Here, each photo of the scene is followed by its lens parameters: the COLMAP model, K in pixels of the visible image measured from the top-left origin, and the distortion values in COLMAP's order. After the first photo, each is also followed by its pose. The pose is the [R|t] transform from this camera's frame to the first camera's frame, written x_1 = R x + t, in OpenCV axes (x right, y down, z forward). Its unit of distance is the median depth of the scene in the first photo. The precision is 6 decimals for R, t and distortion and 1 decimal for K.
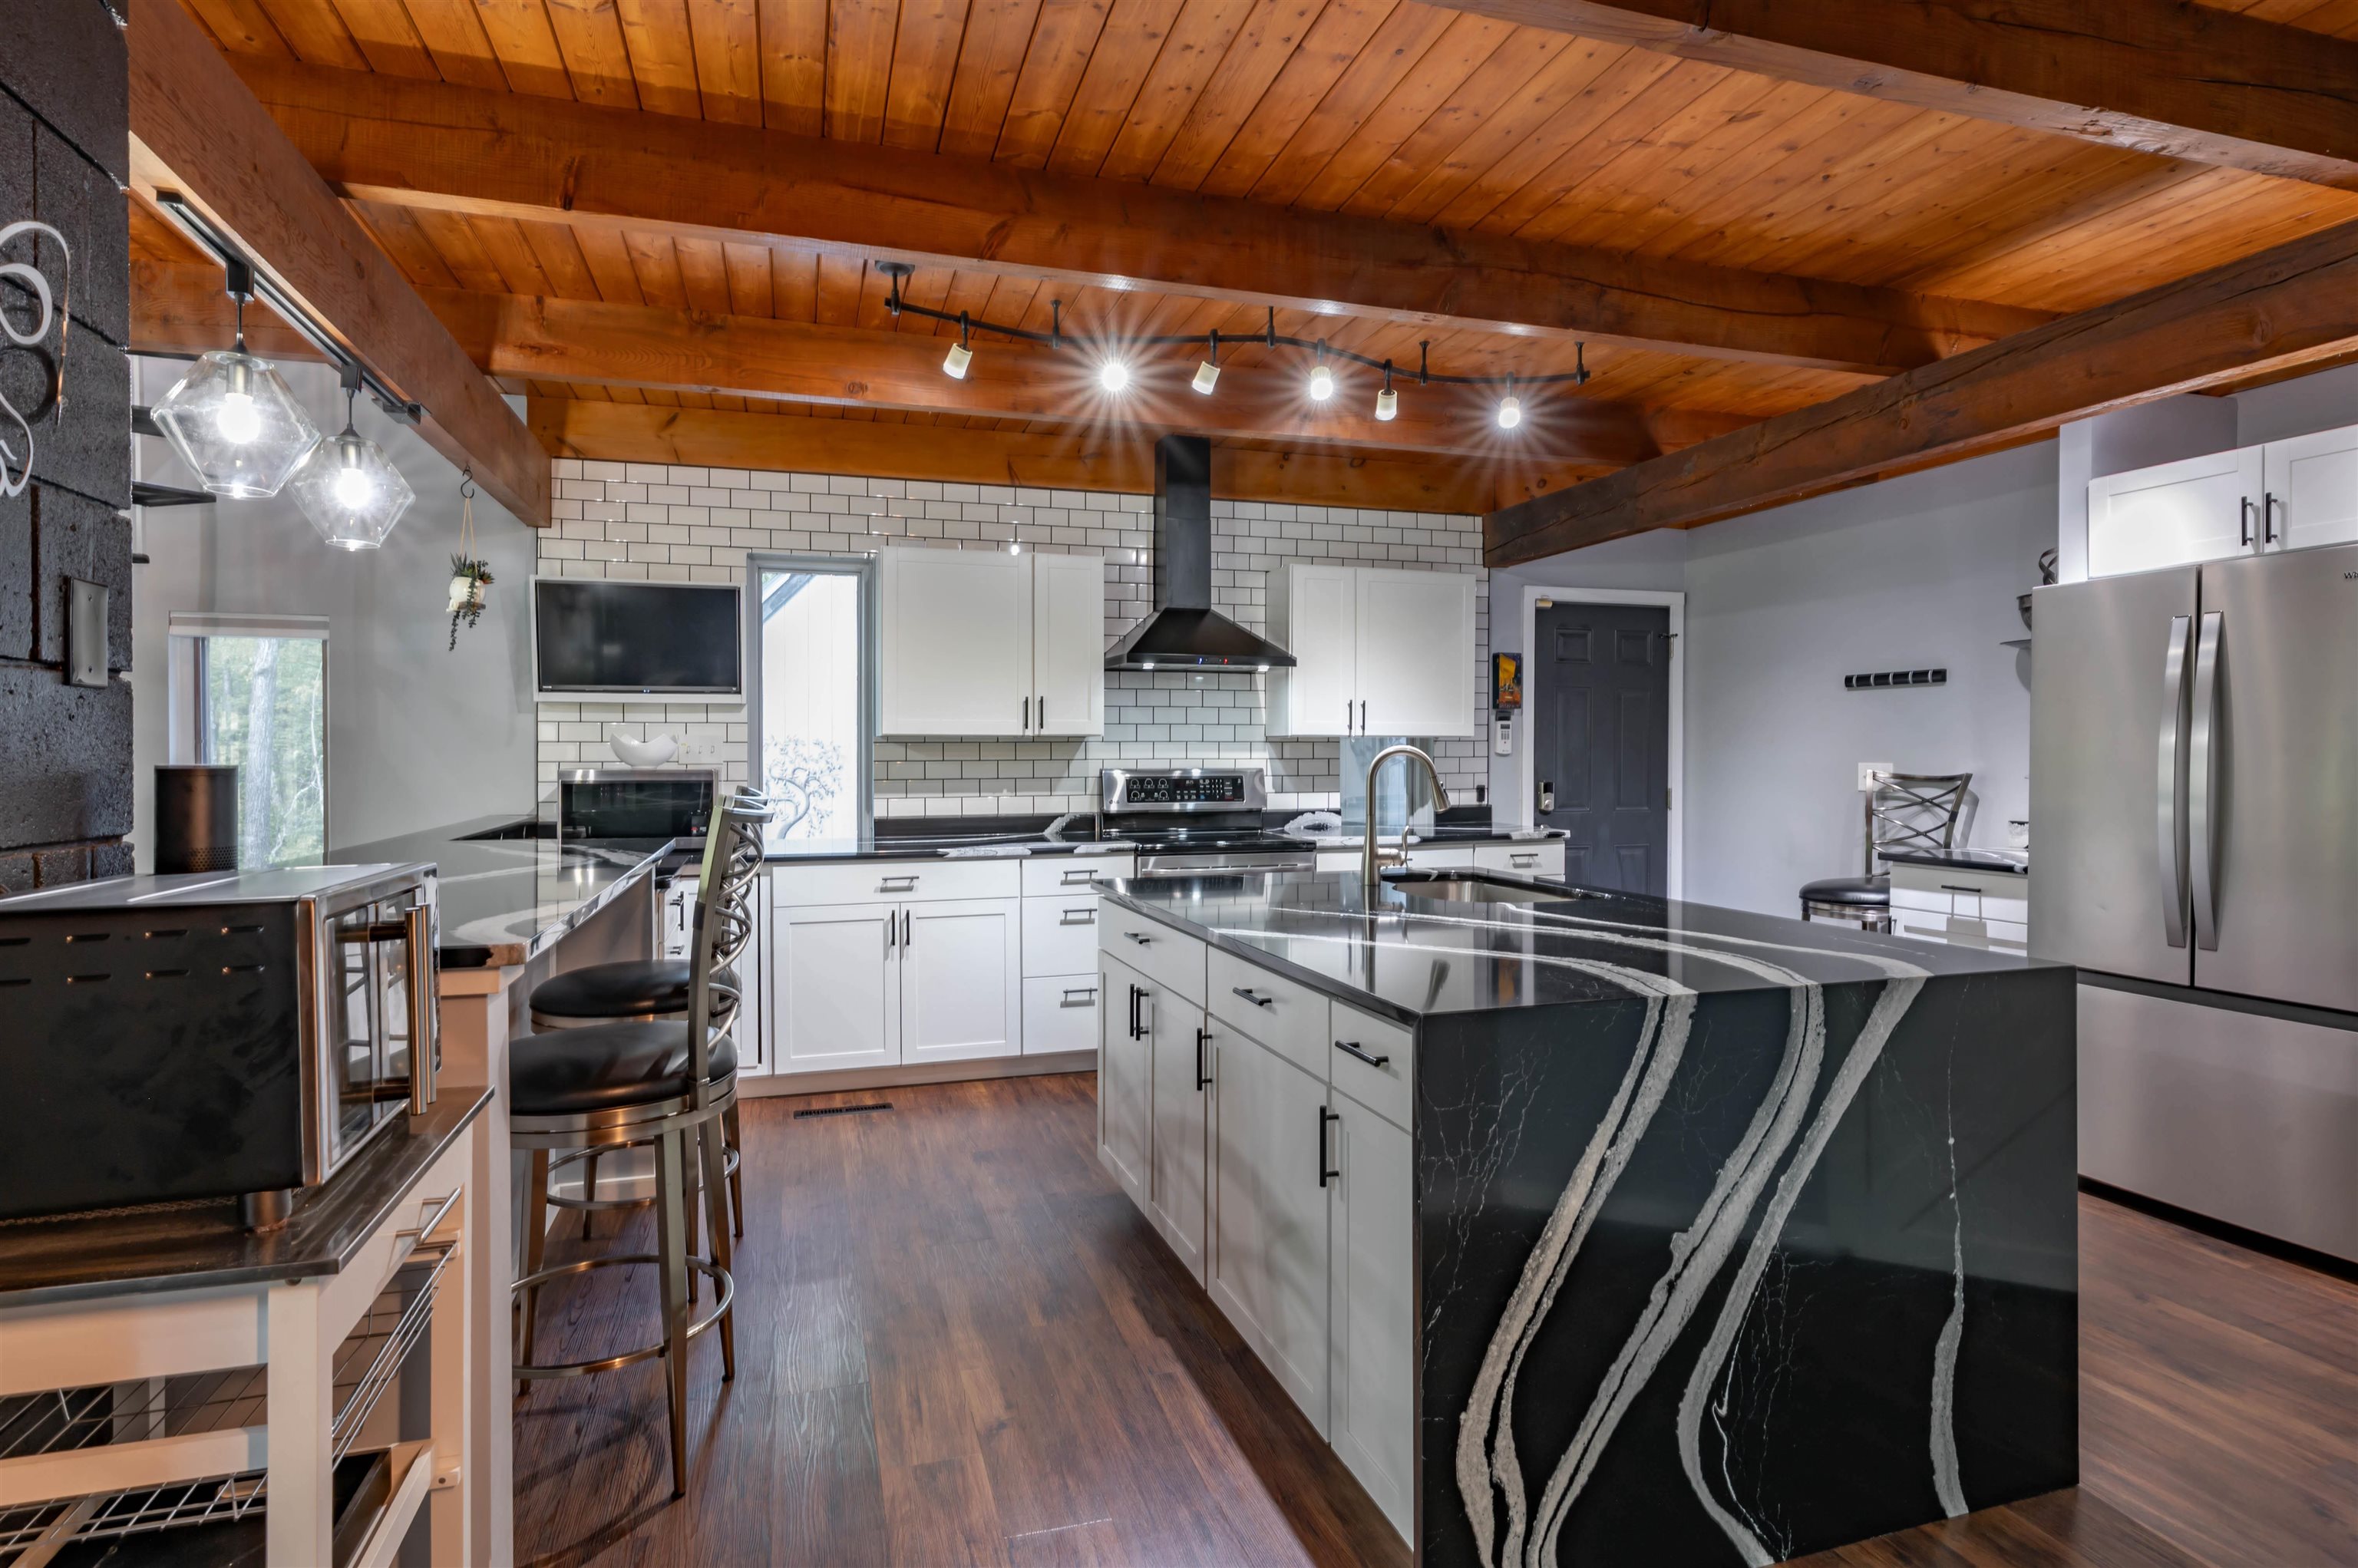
lens RADIAL K [[1189.9, 0, 1174.9], [0, 1189.9, 736.4], [0, 0, 1]] dist [-0.002543, 0.001149]
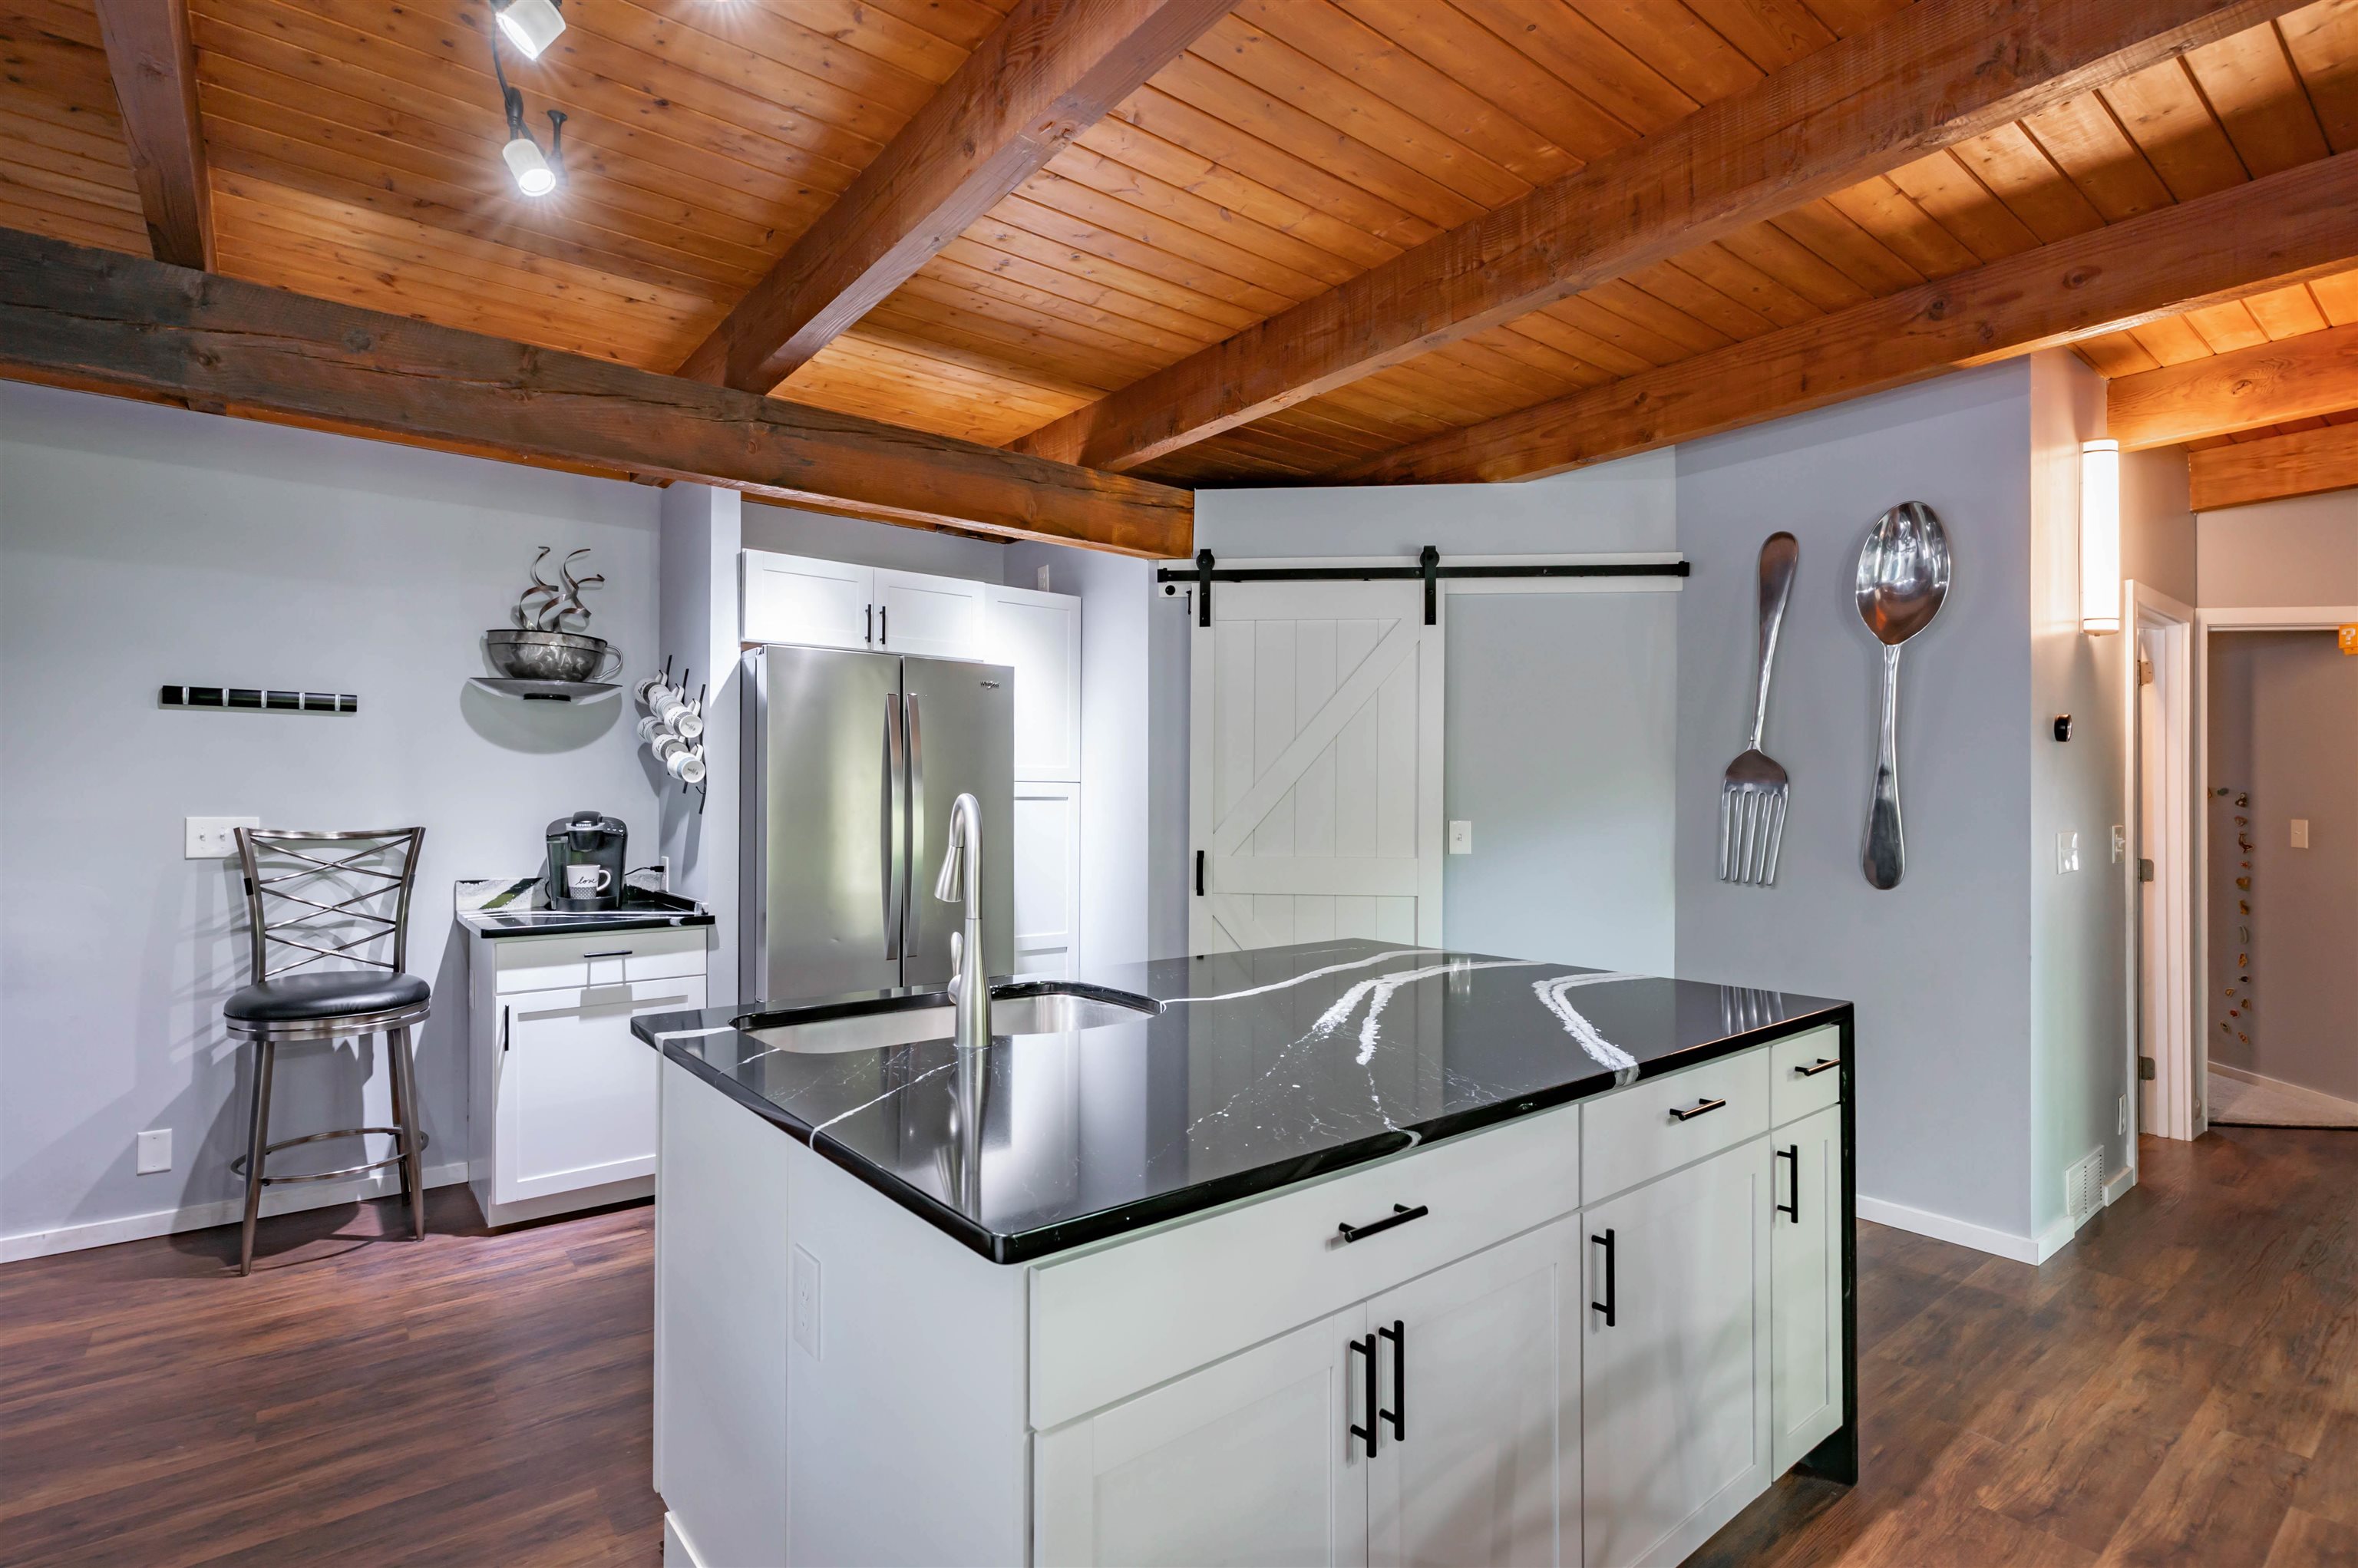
lens RADIAL K [[1159.5, 0, 1179.0], [0, 1159.5, 784.0], [0, 0, 1]] dist [0.000450, 0.001260]
pose [[-0.365172, 0.011350, 0.930871, -0.248283], [-0.014305, 0.999739, -0.017801, 0.007323], [-0.930830, -0.019817, -0.364914, 0.730056]]
